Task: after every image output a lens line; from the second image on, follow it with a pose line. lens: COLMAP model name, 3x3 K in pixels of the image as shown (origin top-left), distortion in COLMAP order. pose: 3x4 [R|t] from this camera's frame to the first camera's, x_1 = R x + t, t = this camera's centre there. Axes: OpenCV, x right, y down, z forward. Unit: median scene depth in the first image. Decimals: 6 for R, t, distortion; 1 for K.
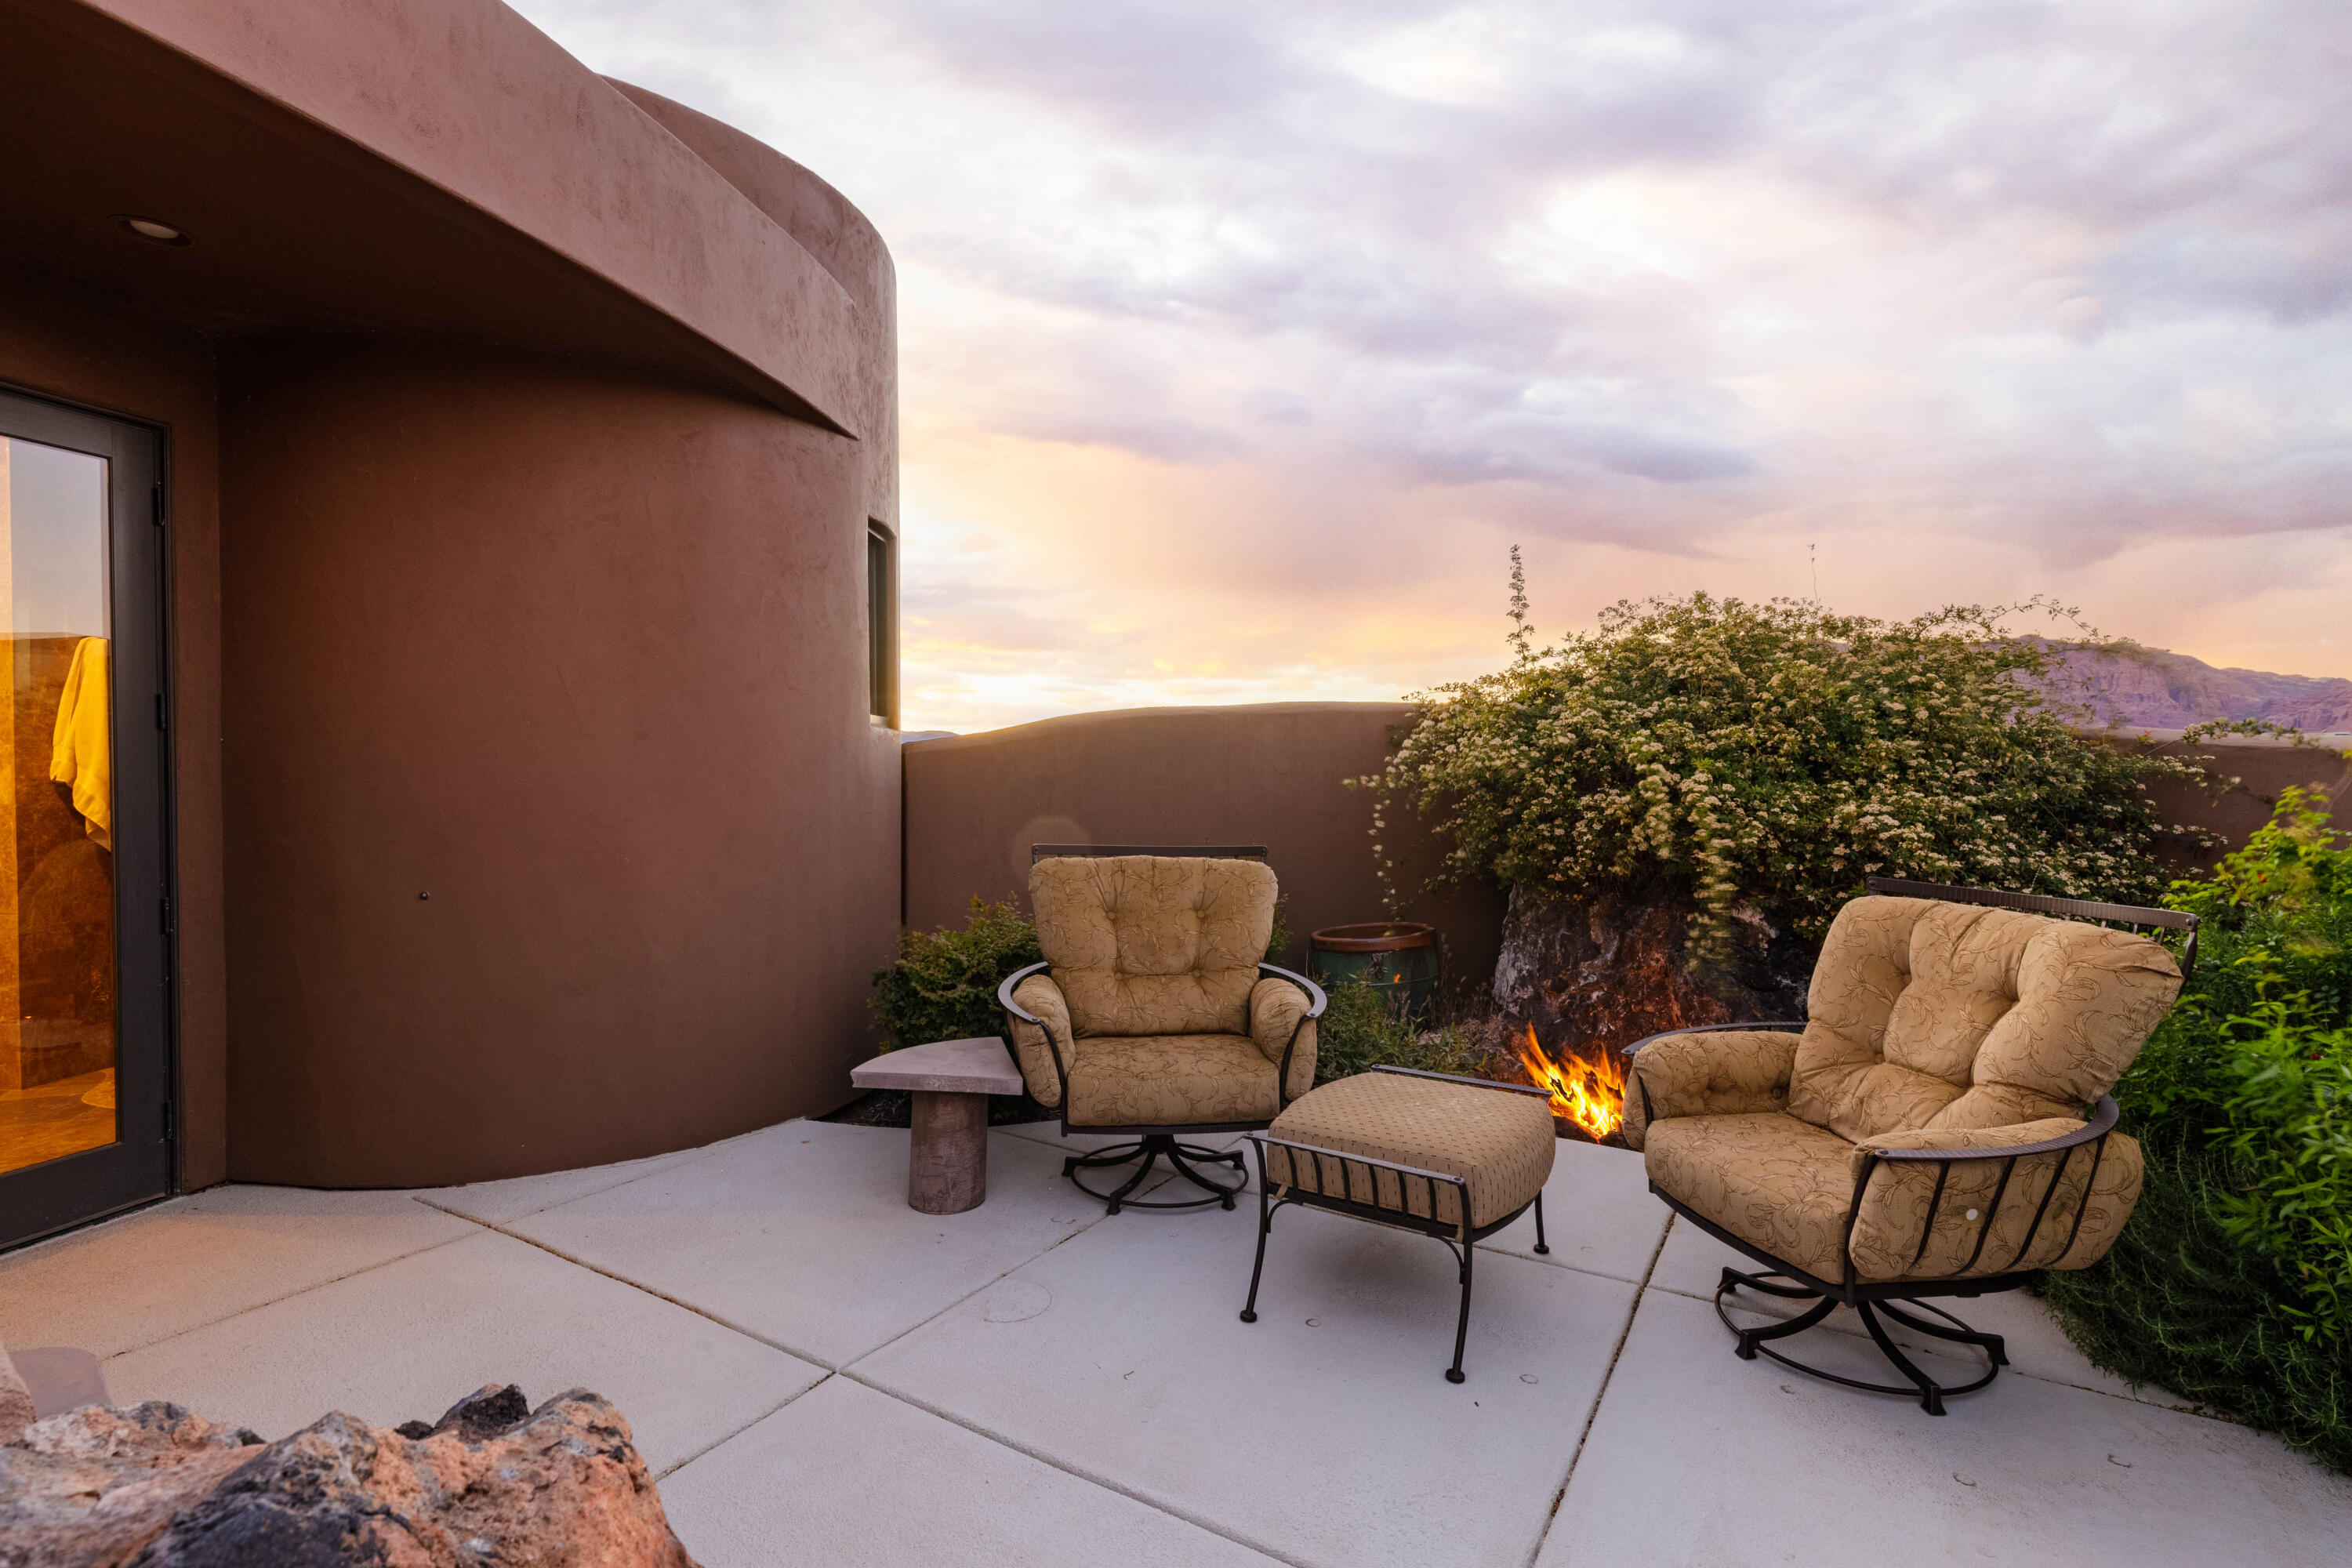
lens RADIAL K [[1157.2, 0, 1172.5], [0, 1157.2, 779.2], [0, 0, 1]] dist [-0.006274, -0.000642]
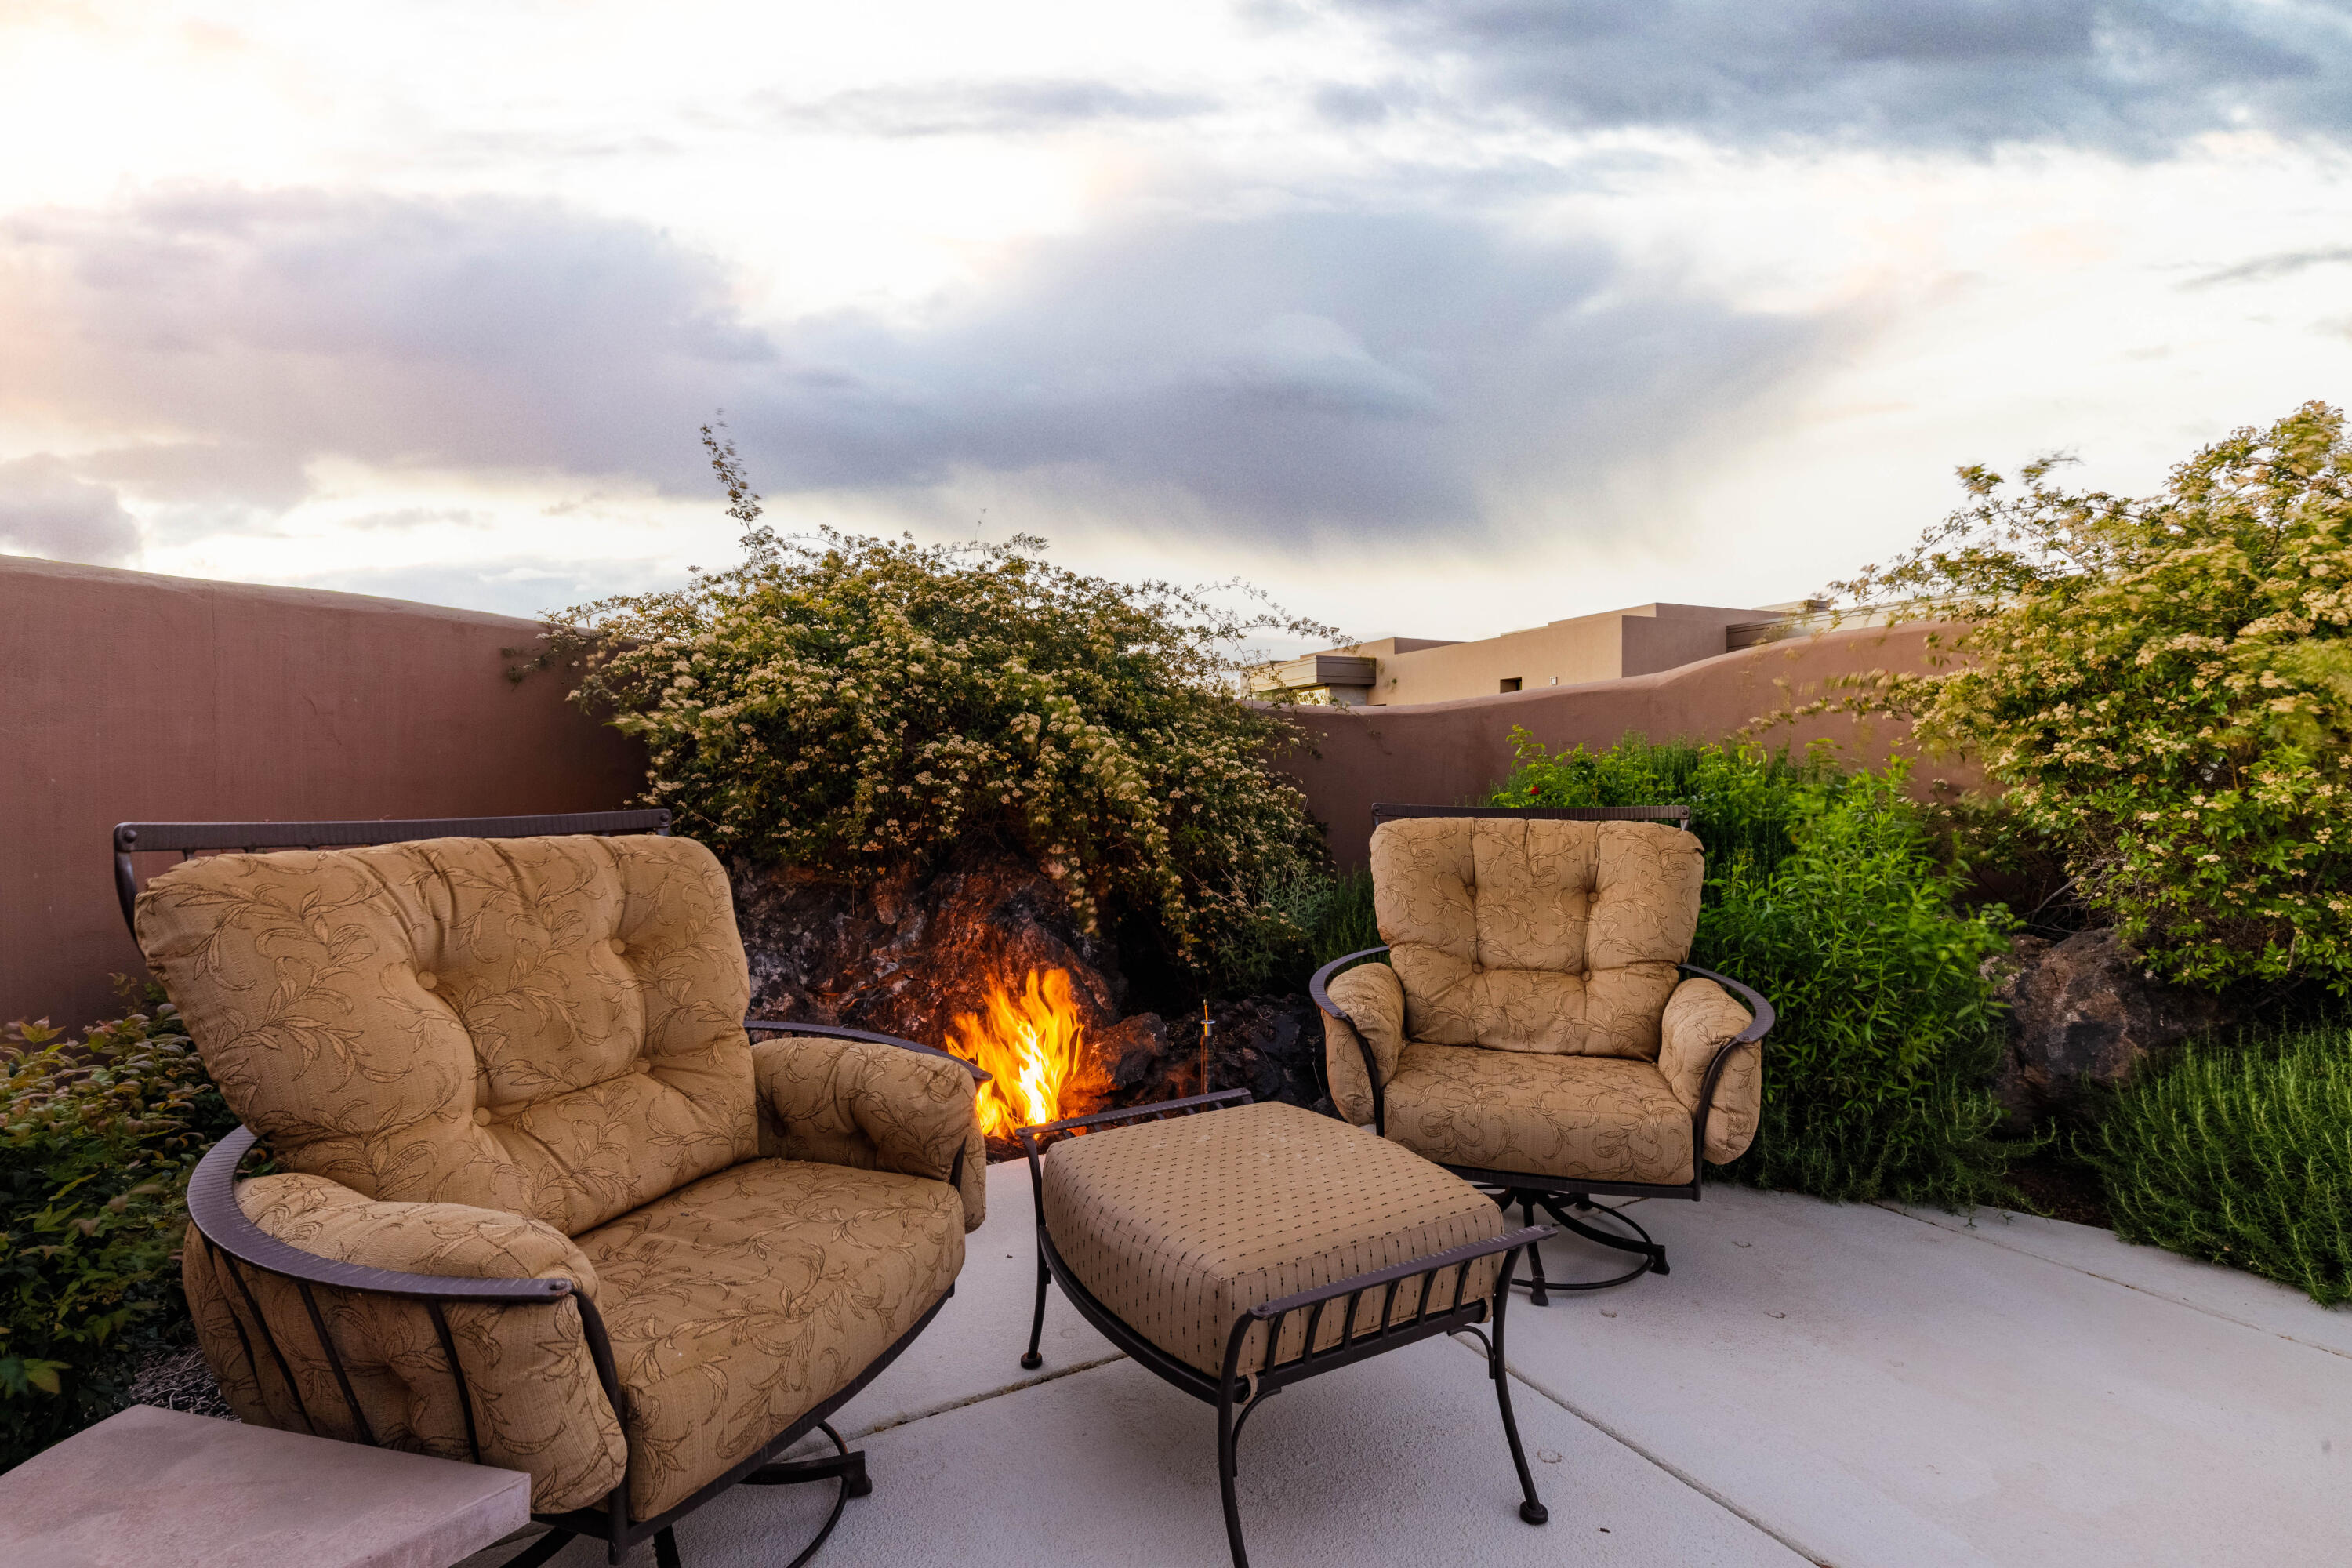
lens RADIAL K [[1060.3, 0, 1177.1], [0, 1060.3, 787.7], [0, 0, 1]] dist [-0.000937, 0.000416]
pose [[0.463897, -0.016261, 0.885740, -0.264055], [0.011294, 0.999859, 0.012441, 0.045479], [-0.885817, 0.004233, 0.464015, 0.573867]]
